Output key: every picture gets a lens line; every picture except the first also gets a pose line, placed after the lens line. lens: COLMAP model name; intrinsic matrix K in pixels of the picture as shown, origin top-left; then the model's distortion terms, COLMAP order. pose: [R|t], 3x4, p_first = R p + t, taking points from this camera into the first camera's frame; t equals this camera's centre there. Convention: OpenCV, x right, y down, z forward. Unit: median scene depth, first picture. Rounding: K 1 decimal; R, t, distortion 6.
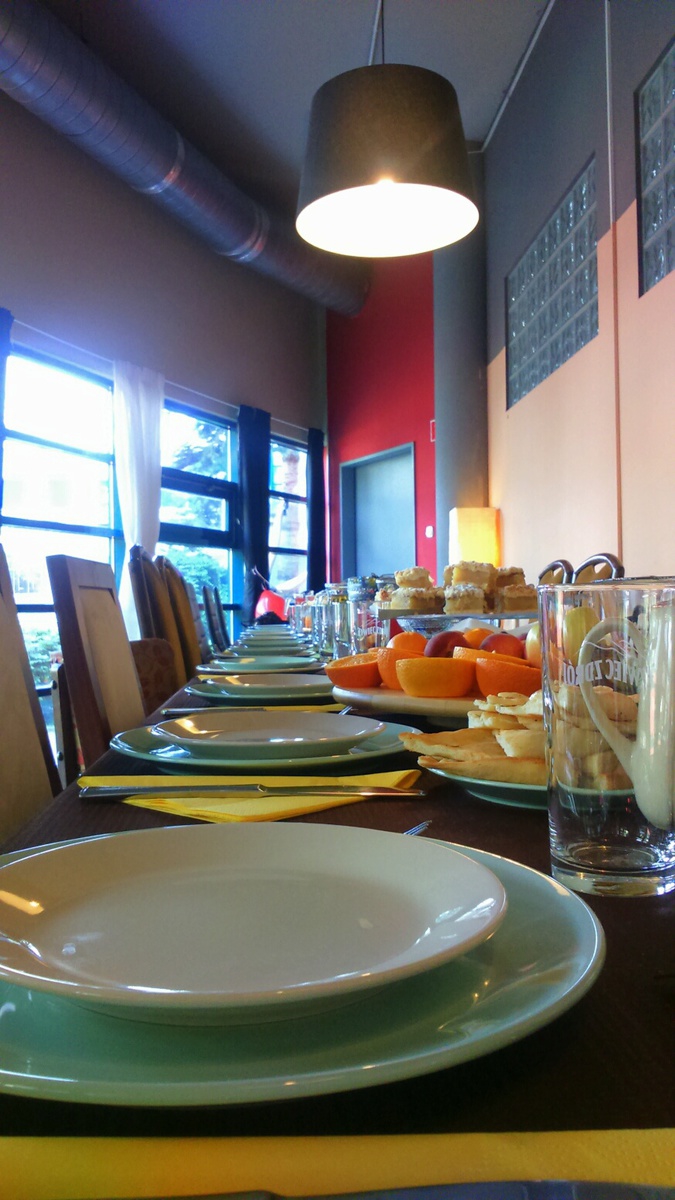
lens RADIAL K [[954.8, 0, 342.9], [0, 954.8, 602.6], [0, 0, 1]] dist [0.016596, -0.031730]
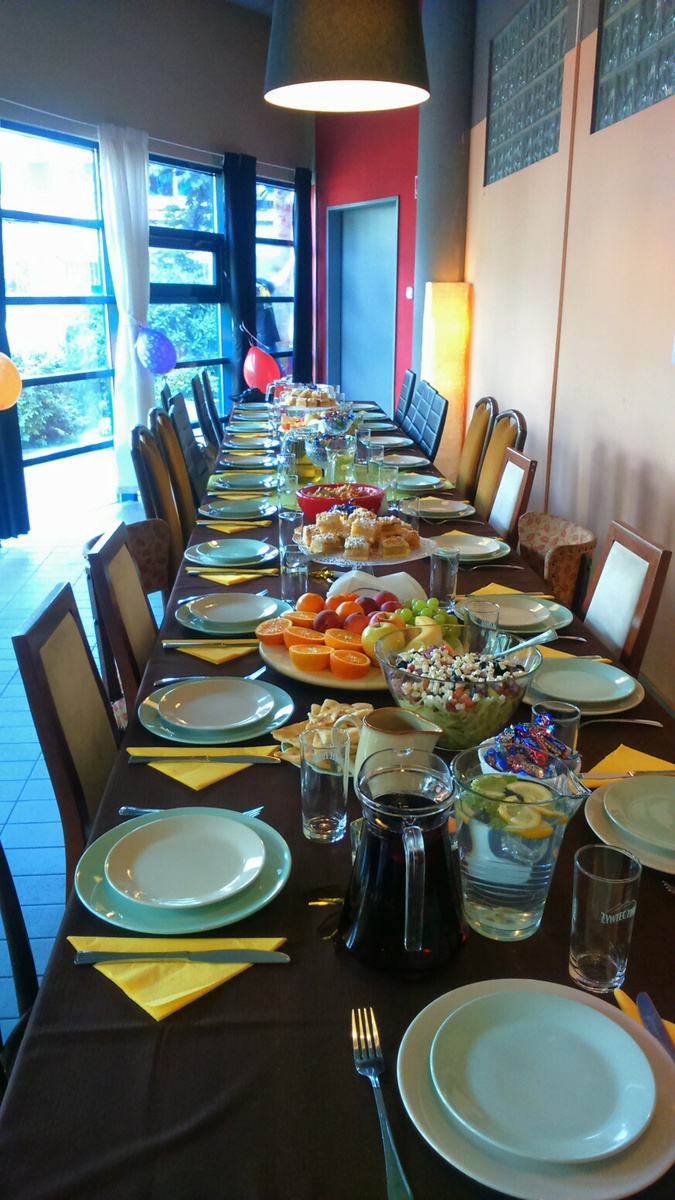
lens RADIAL K [[954.8, 0, 341.6], [0, 954.8, 601.1], [0, 0, 1]] dist [0.016596, -0.031730]
pose [[0.999820, 0.018607, 0.003583, 0.021710], [-0.018797, 0.950093, 0.311401, -0.087829], [0.002390, -0.311413, 0.950272, -0.106049]]
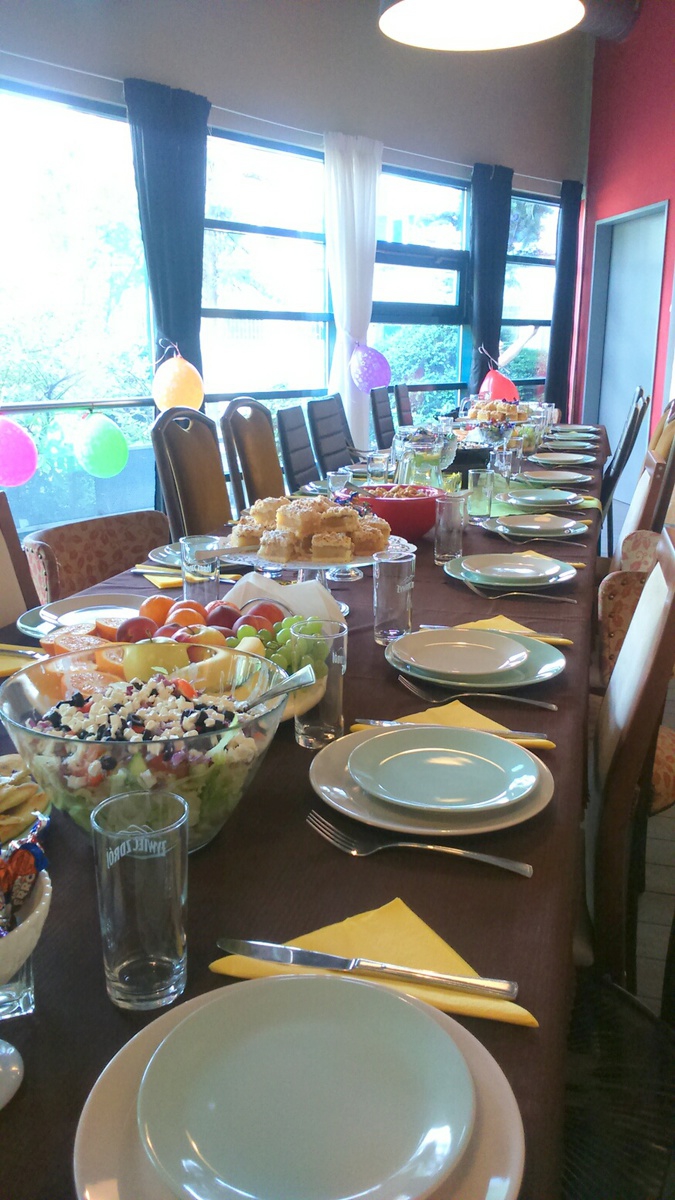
lens RADIAL K [[954.8, 0, 329.1], [0, 954.8, 603.9], [0, 0, 1]] dist [0.016596, -0.031730]
pose [[0.940738, 0.101985, -0.323438, 0.119593], [-0.011568, 0.962807, 0.269941, -0.051420], [0.338938, -0.250202, 0.906929, 0.002657]]
